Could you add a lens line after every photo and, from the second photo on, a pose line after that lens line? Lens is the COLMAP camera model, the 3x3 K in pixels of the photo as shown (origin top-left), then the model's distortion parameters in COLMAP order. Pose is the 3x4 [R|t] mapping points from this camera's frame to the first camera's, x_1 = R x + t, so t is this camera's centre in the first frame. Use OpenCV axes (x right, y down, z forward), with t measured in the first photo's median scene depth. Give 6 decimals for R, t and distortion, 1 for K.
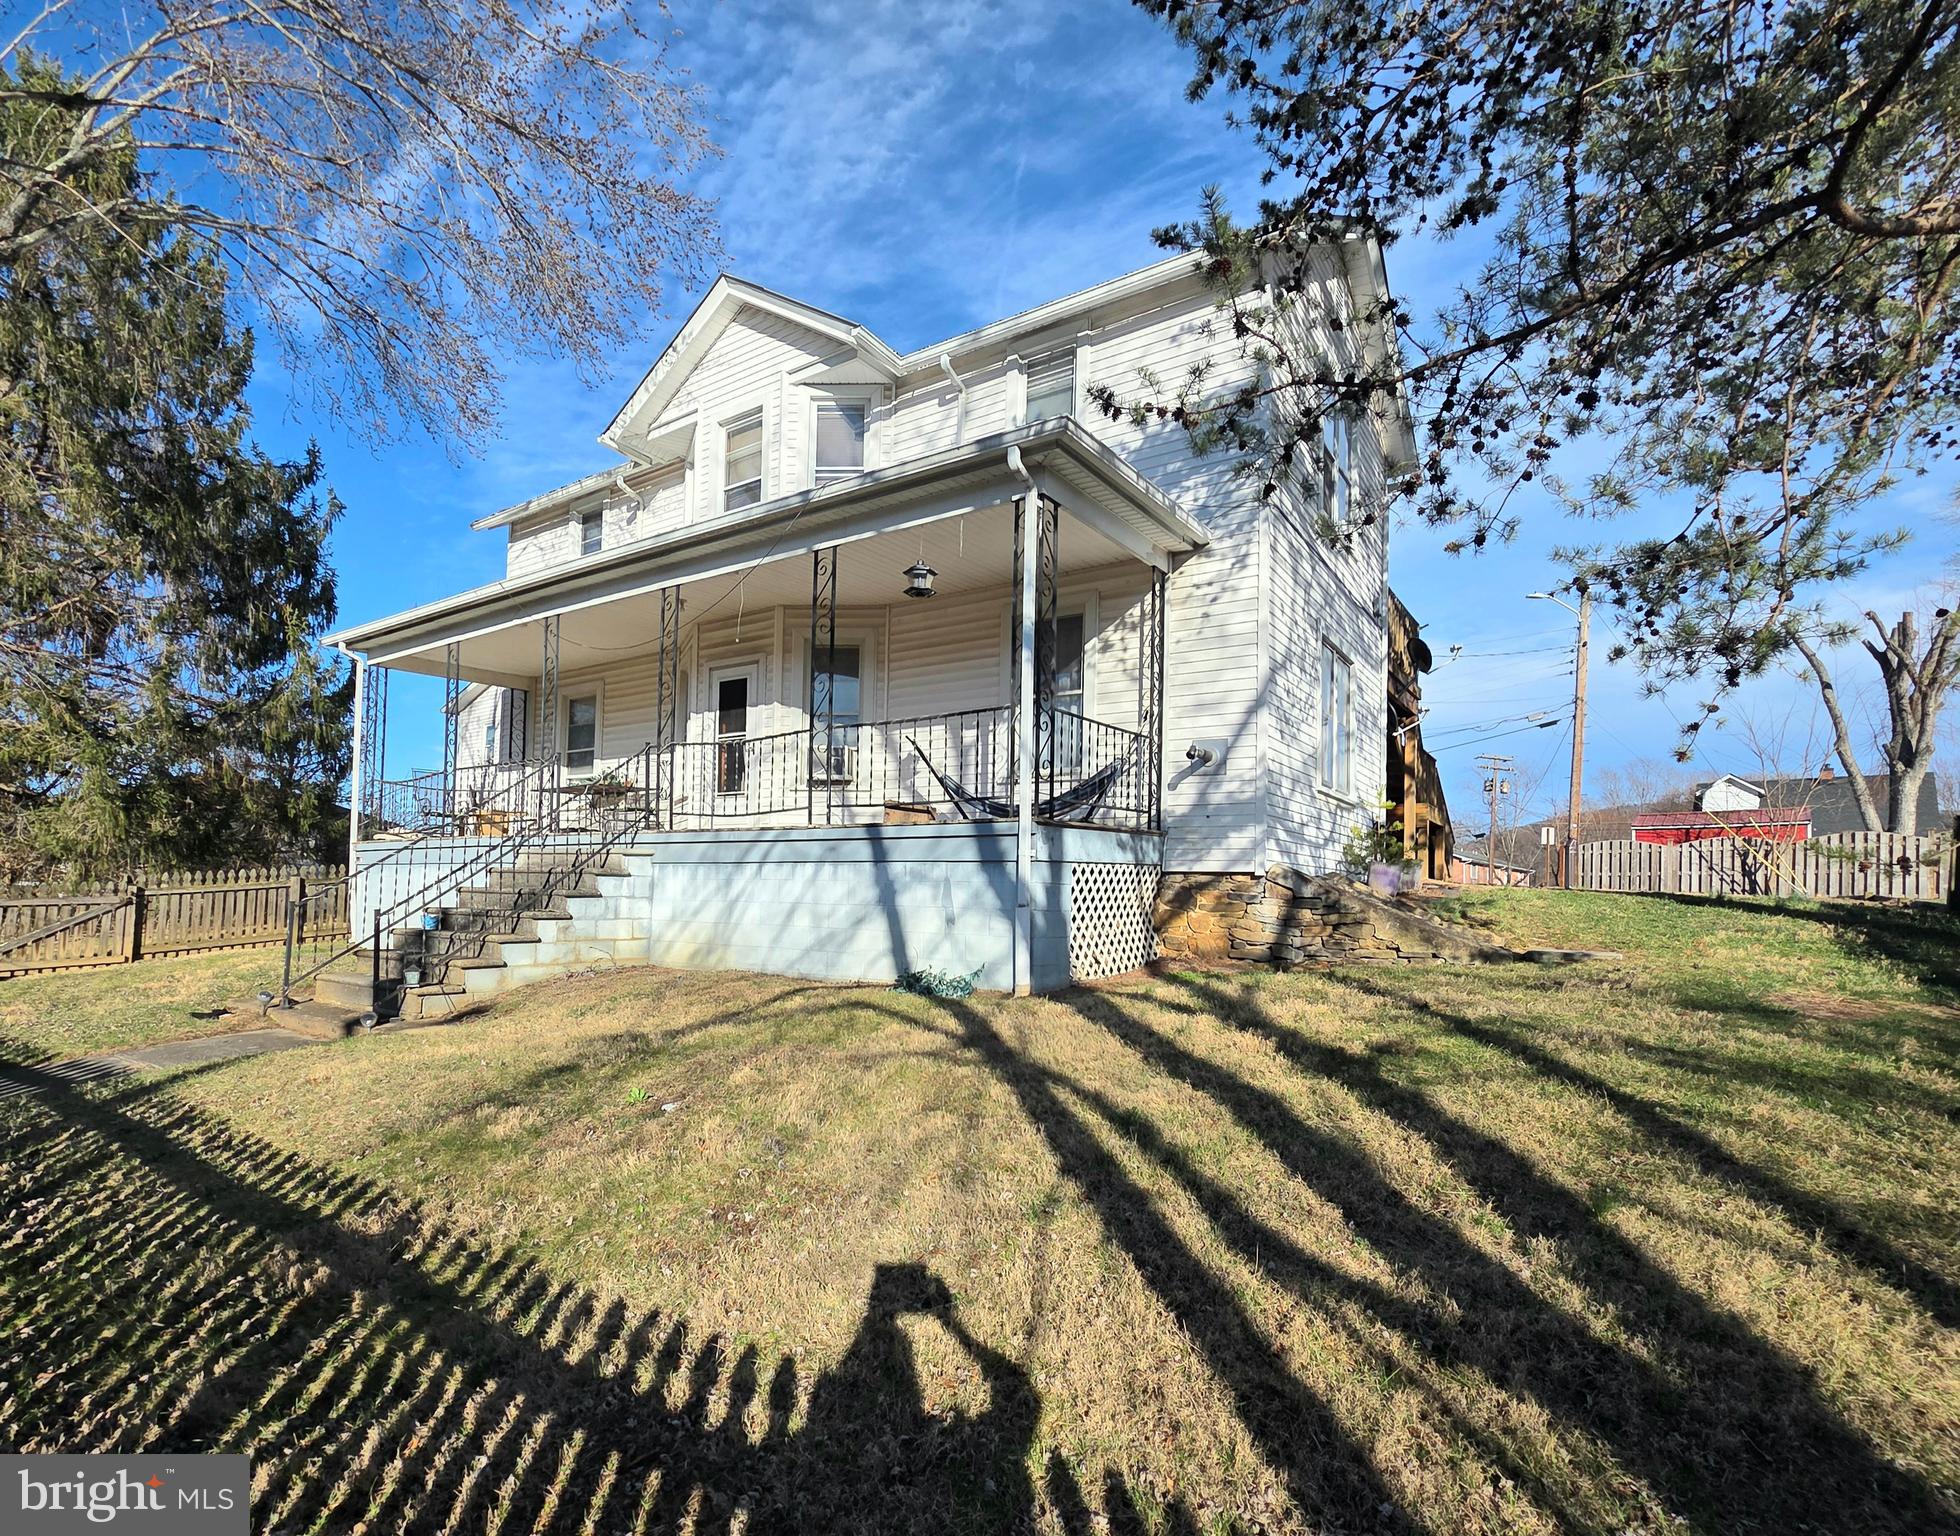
lens RADIAL K [[979.3, 0, 1045.5], [0, 979.3, 880.6], [0, 0, 1]] dist [0.000923, -0.000117]
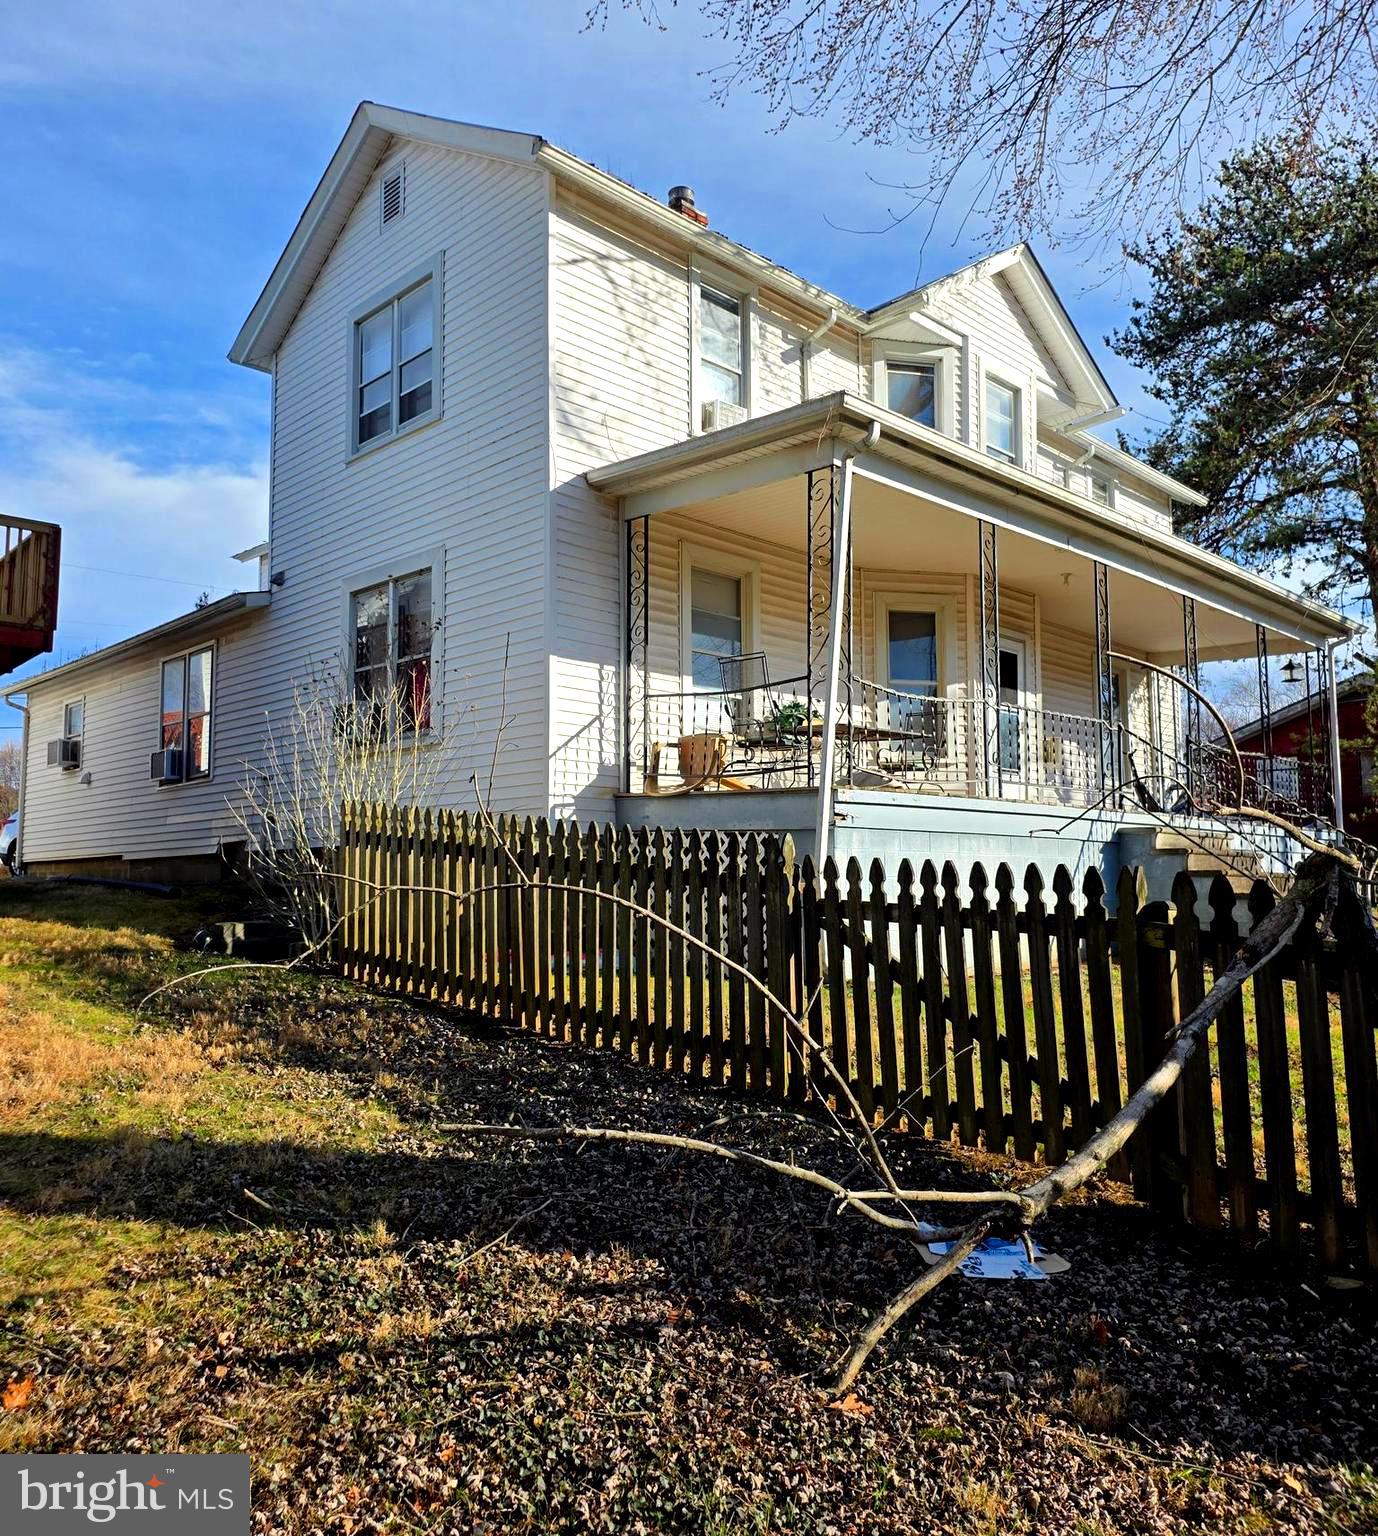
lens RADIAL K [[1209.7, 0, 711.0], [0, 1209.7, 771.7], [0, 0, 1]] dist [0.135372, -0.163676]
pose [[0.213314, 0.086250, 0.973169, -1.552284], [-0.011470, 0.996248, -0.085782, 0.016479], [-0.976916, 0.007137, 0.213503, 1.045549]]
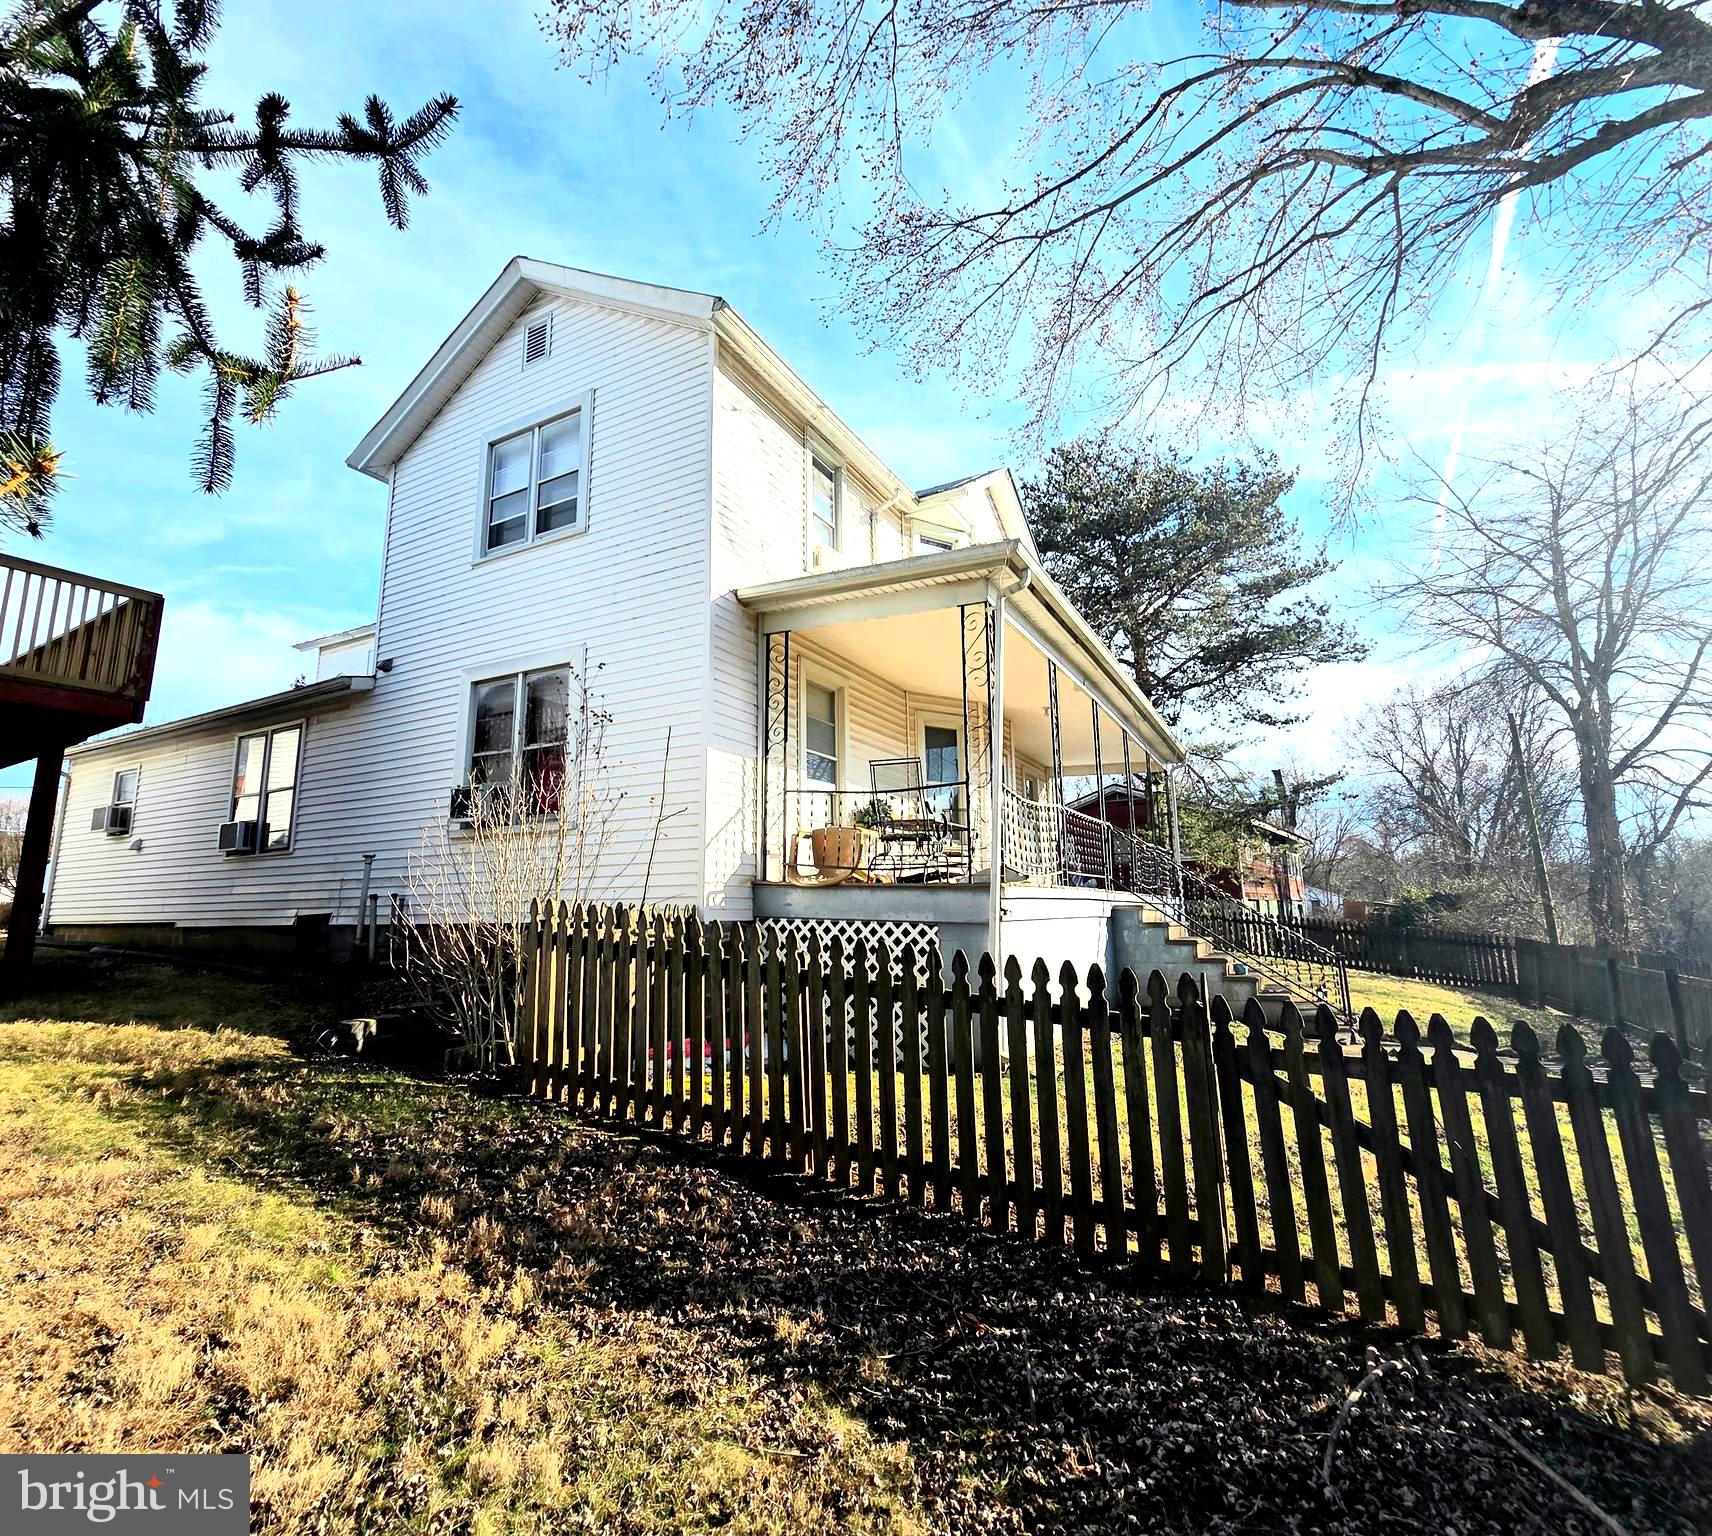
lens RADIAL K [[832.1, 0, 859.3], [0, 832.1, 765.3], [0, 0, 1]] dist [0.009503, 0.000081]
pose [[-0.072076, 0.167462, 0.983240, -1.369705], [-0.008863, 0.985658, -0.168523, -0.023313], [-0.997360, -0.020861, -0.069558, 1.270642]]
